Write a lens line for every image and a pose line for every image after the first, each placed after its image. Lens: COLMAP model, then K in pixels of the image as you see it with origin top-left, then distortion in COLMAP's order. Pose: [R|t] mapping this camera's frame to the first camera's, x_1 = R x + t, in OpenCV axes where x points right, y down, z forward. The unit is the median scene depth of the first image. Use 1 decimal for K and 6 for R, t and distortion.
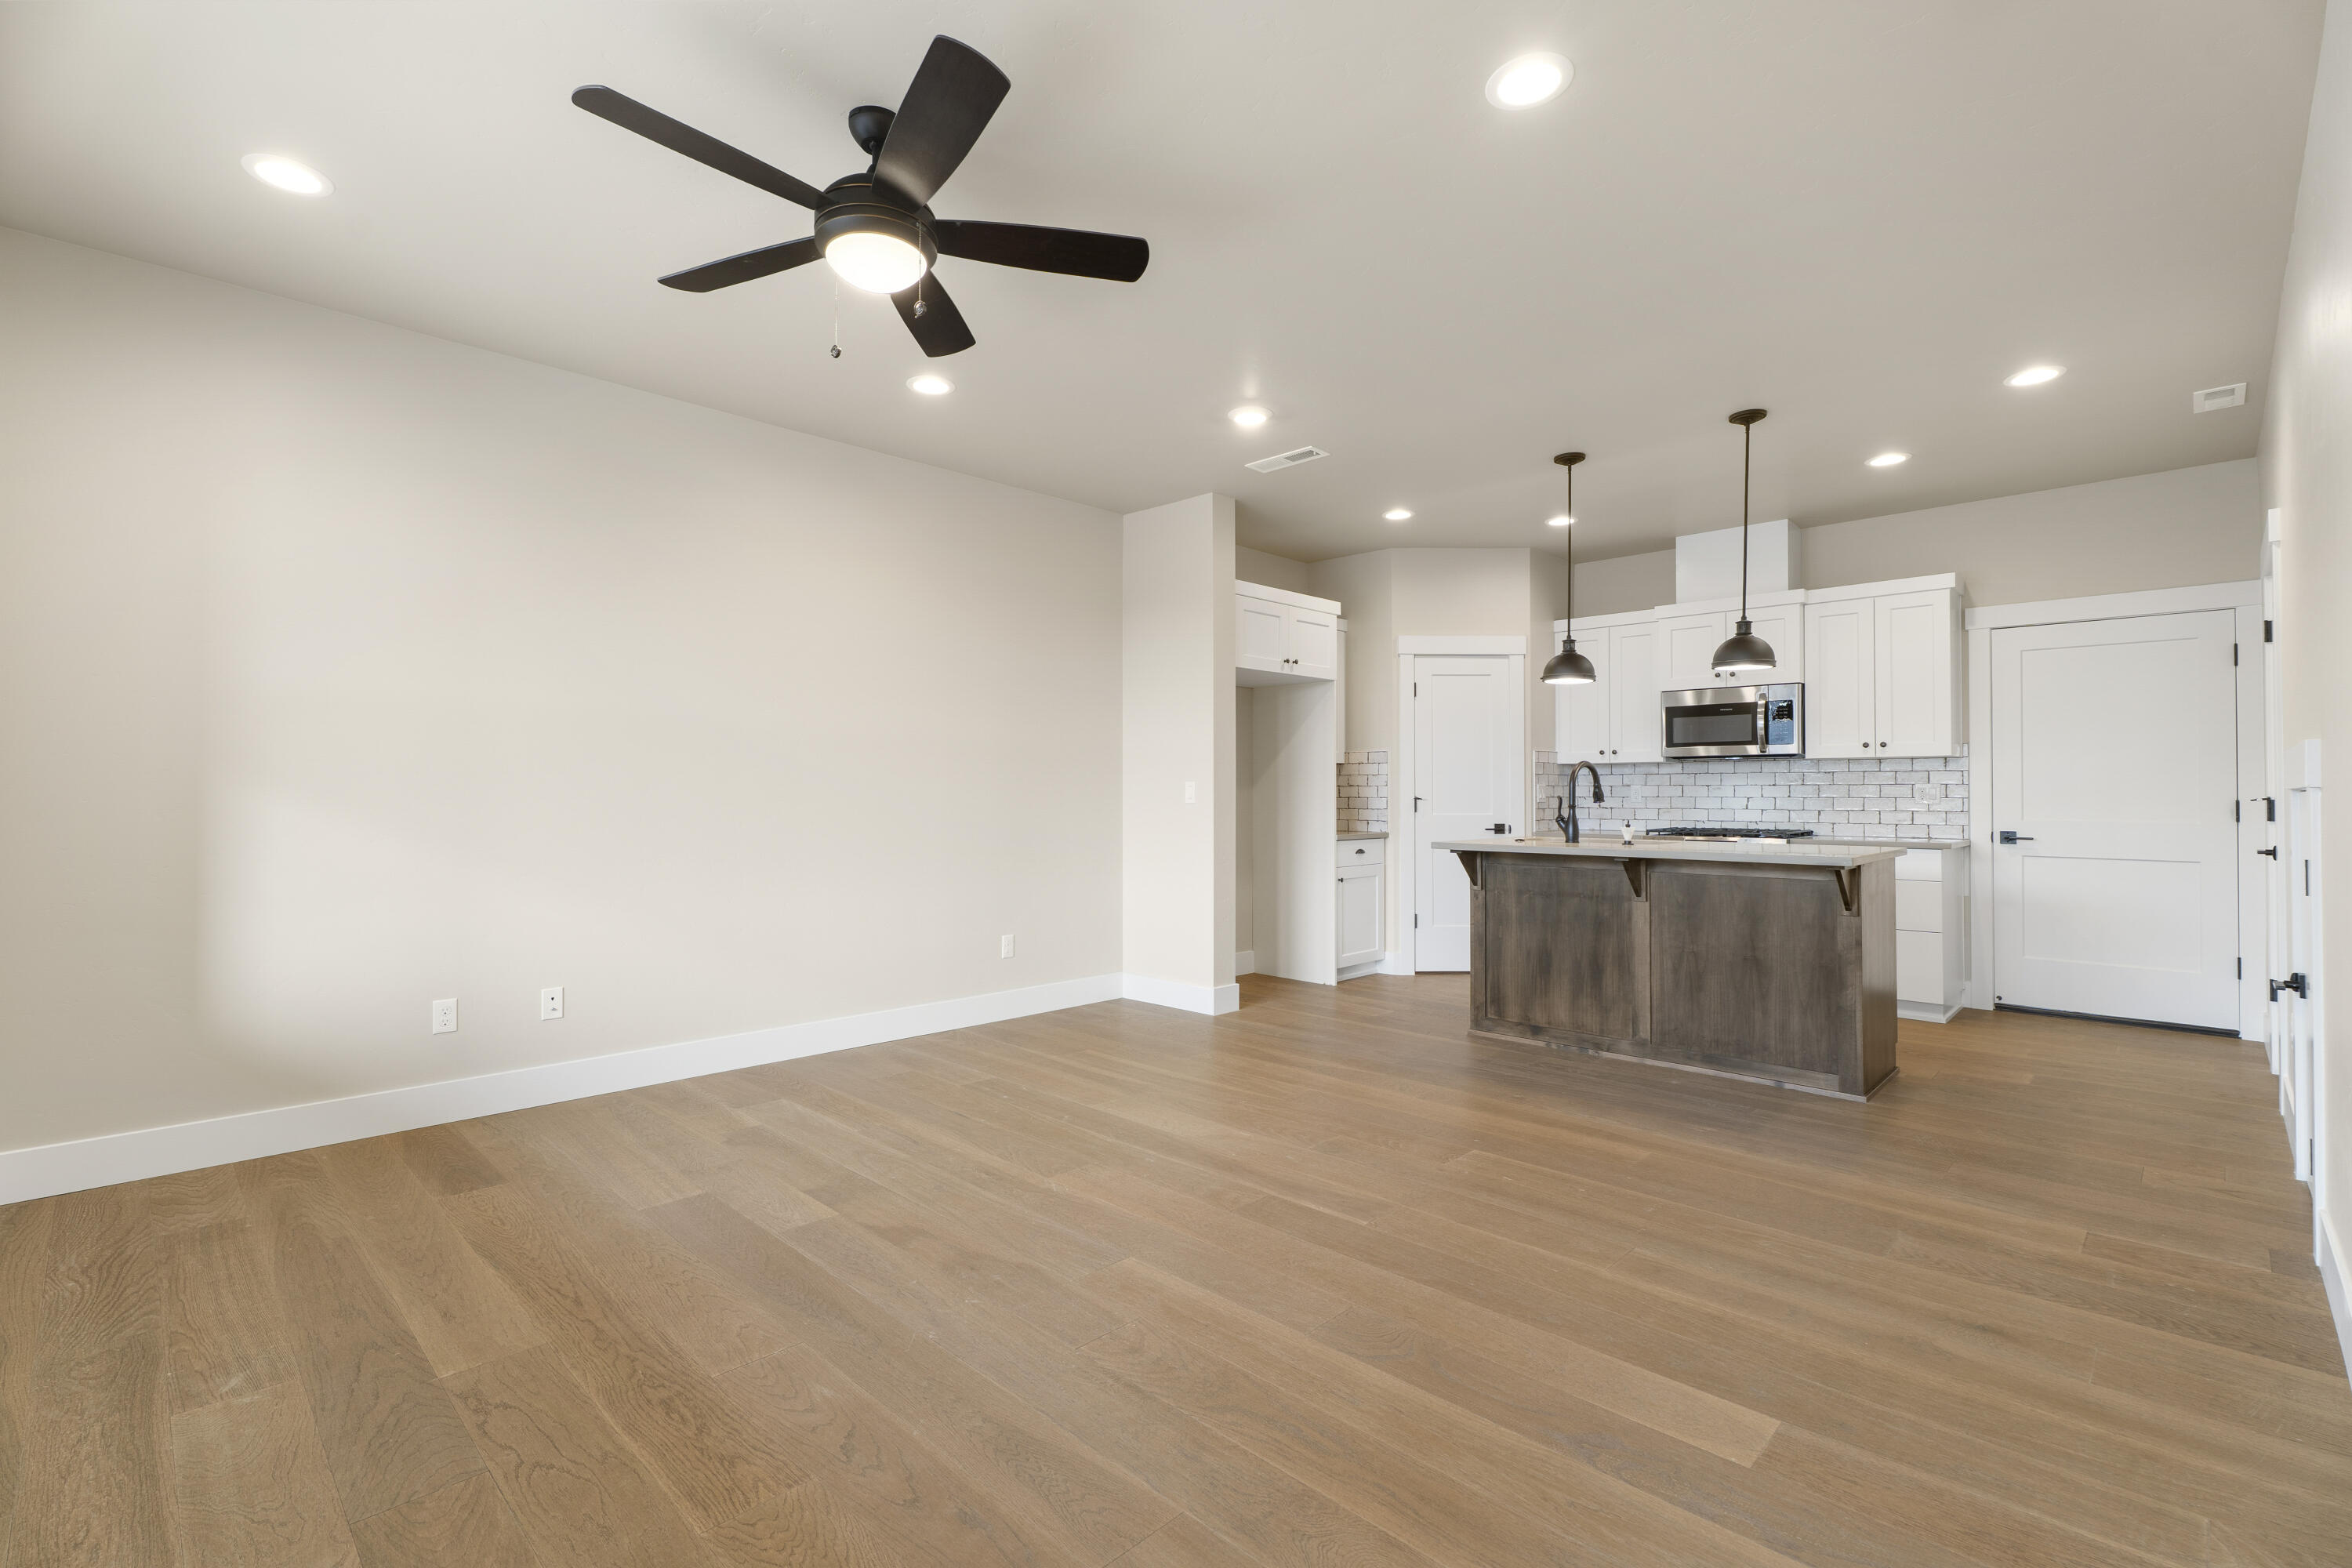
lens RADIAL K [[1073.0, 0, 1161.1], [0, 1073.0, 788.2], [0, 0, 1]] dist [0.024685, -0.007413]
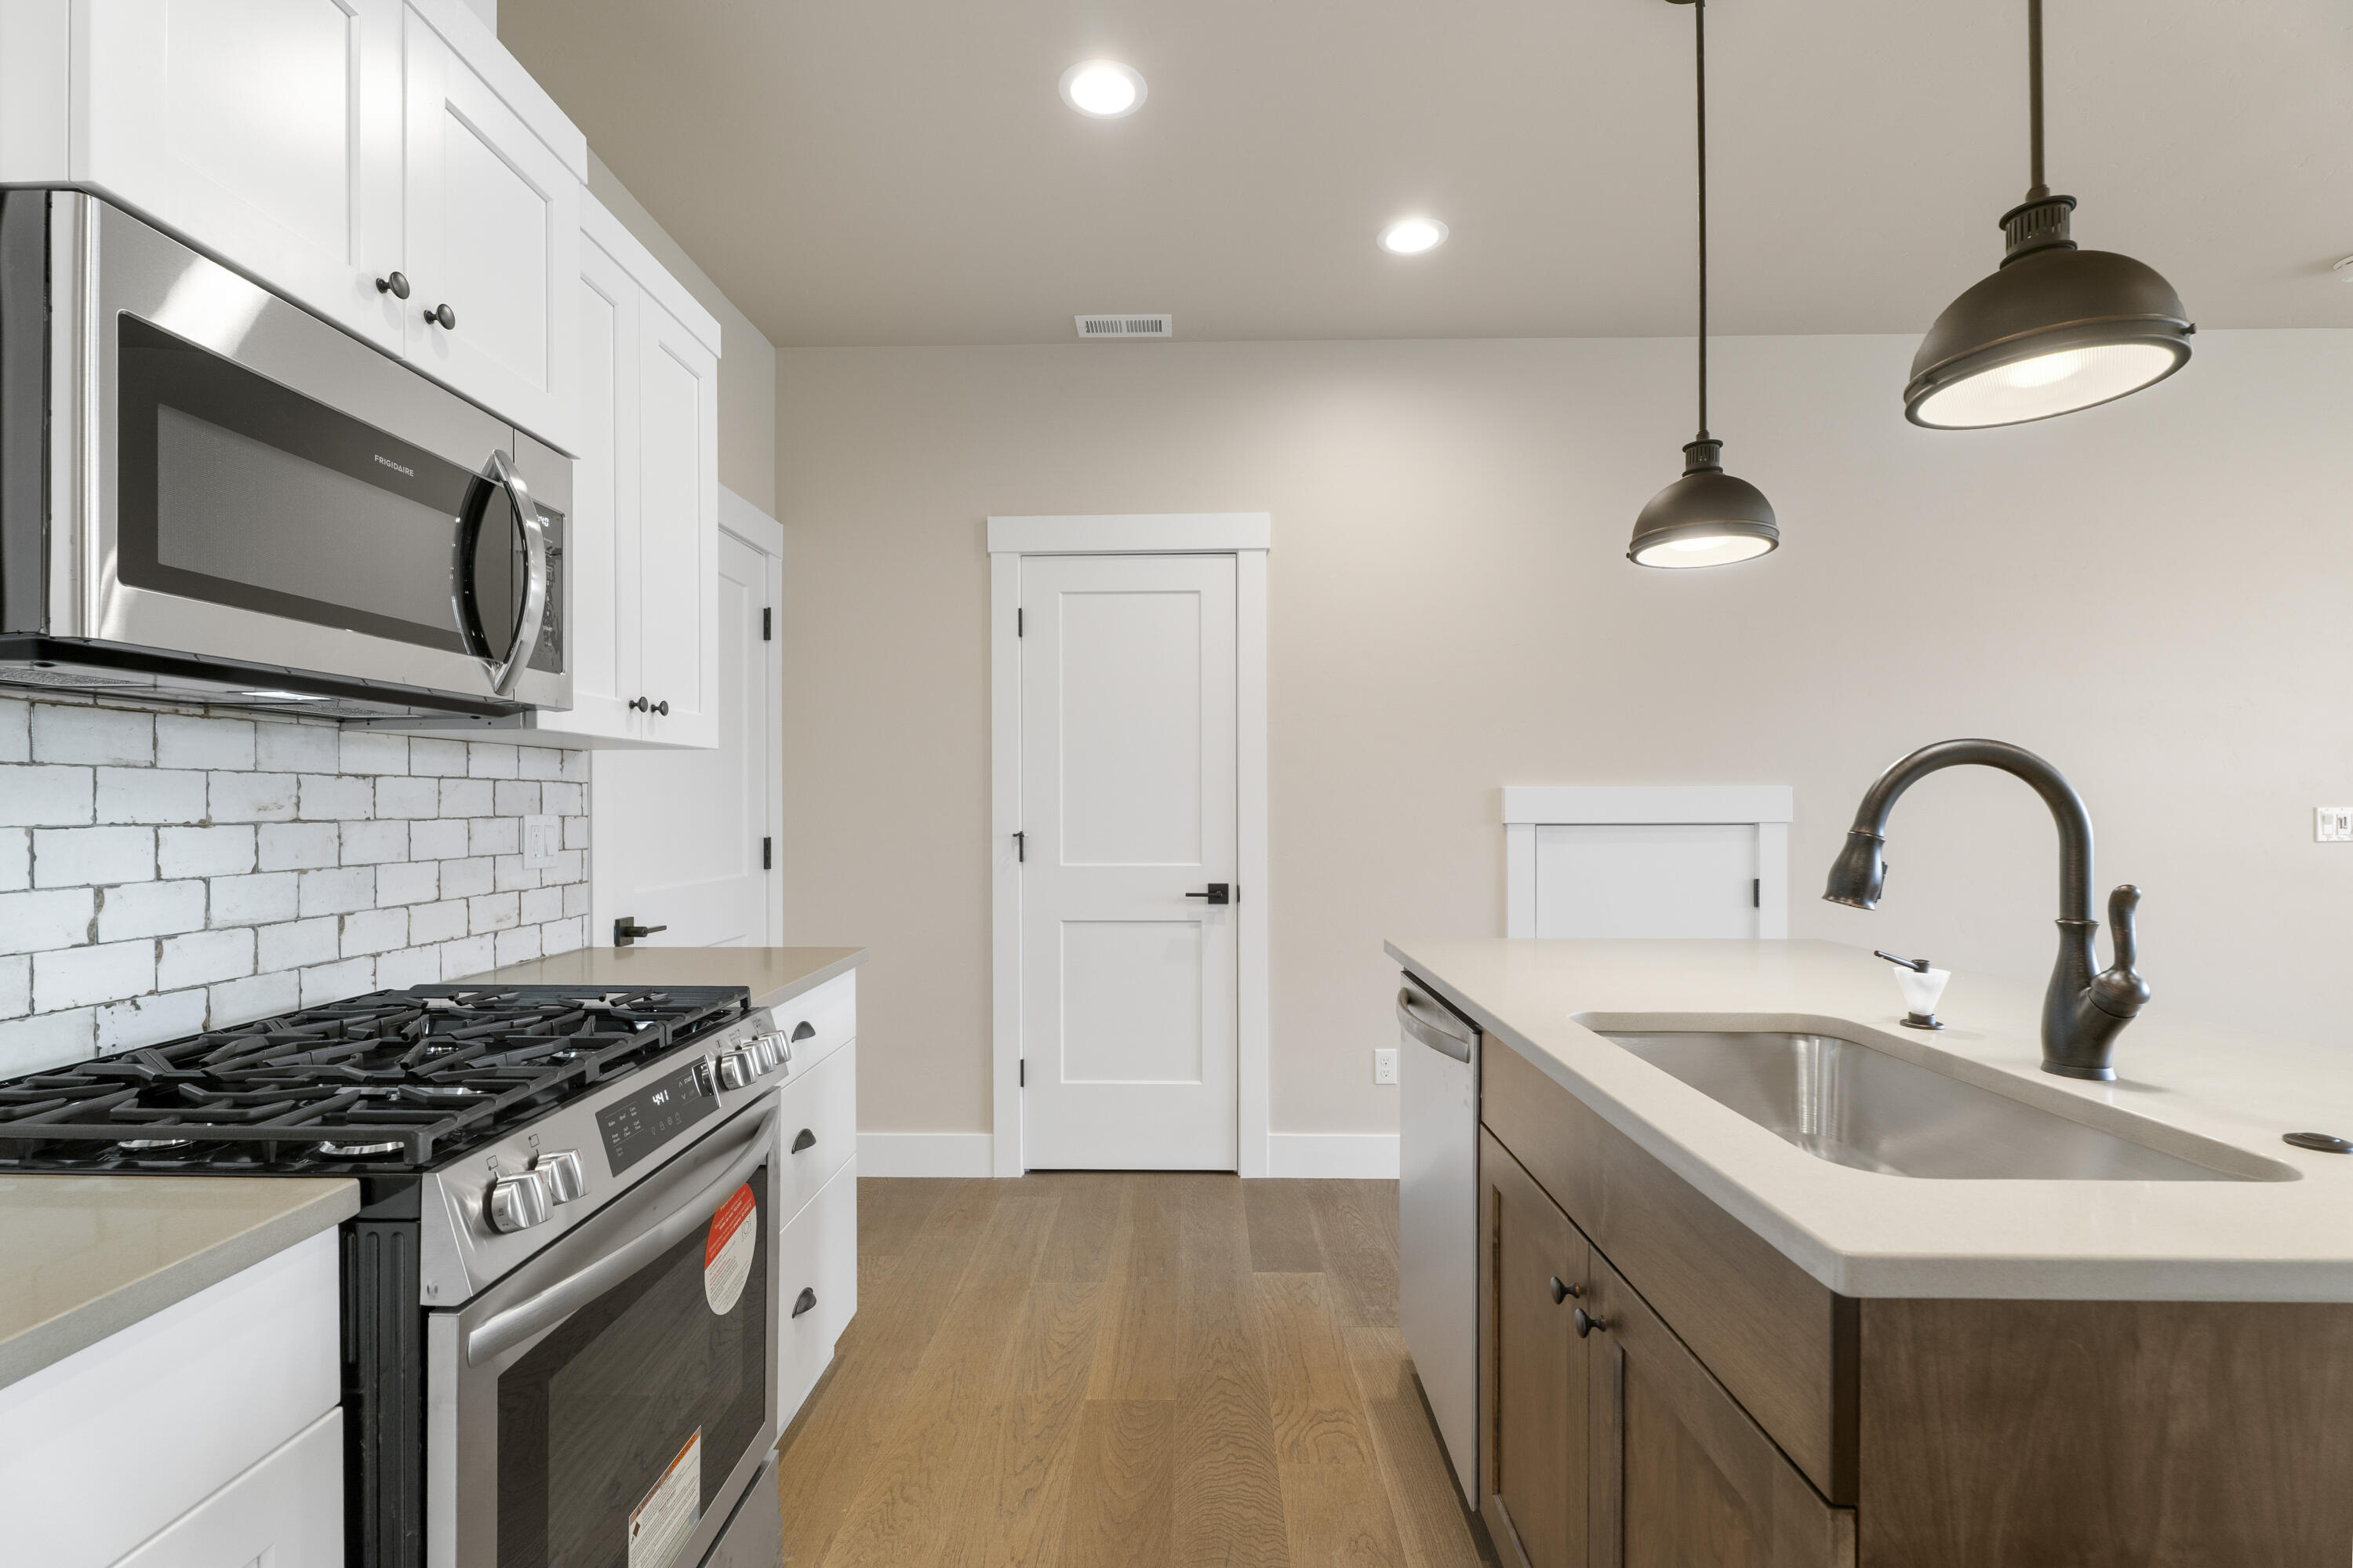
lens RADIAL K [[1073.5, 0, 1161.6], [0, 1073.5, 788.2], [0, 0, 1]] dist [0.024685, -0.007413]
pose [[-0.682262, 0.010117, 0.731038, 0.305440], [-0.002068, 0.999874, -0.015767, -0.008625], [-0.731105, -0.012269, -0.682155, 1.202154]]
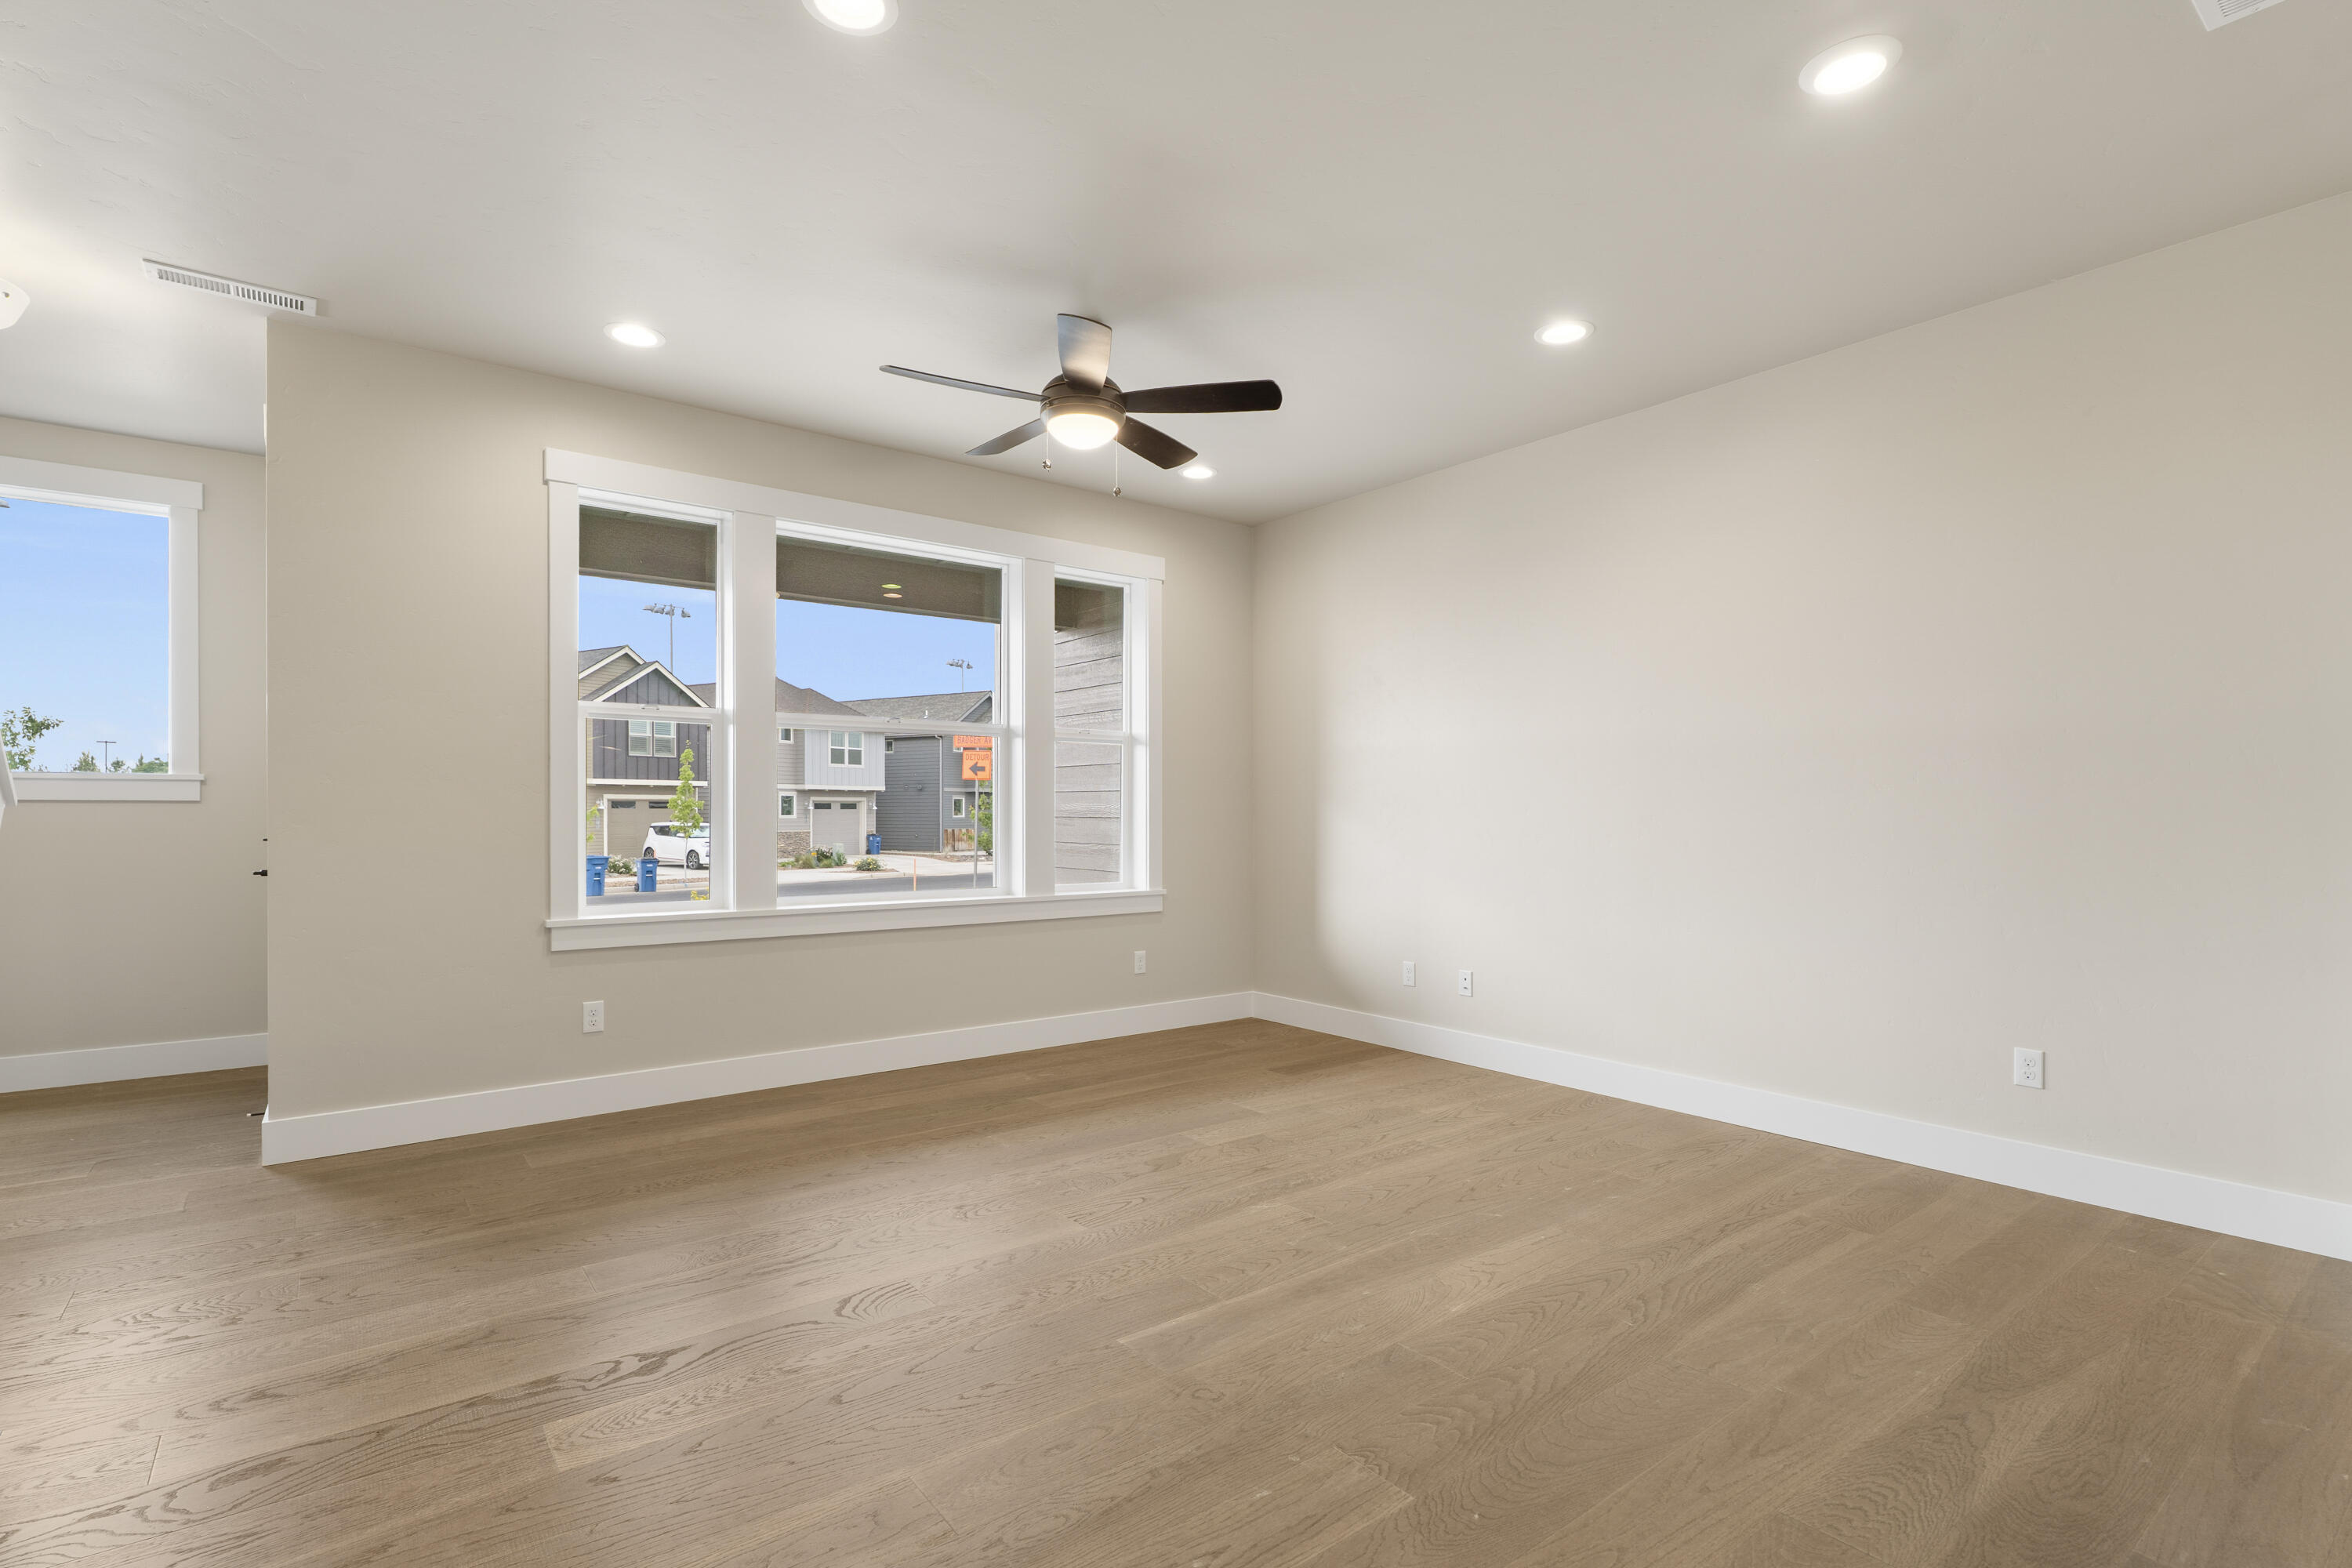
lens RADIAL K [[1073.0, 0, 1161.1], [0, 1073.0, 788.2], [0, 0, 1]] dist [0.024685, -0.007413]
pose [[-0.148926, -0.027535, -0.988465, 0.539860], [0.014028, 0.999453, -0.029955, 0.002788], [0.988749, -0.018327, -0.148458, 0.618012]]
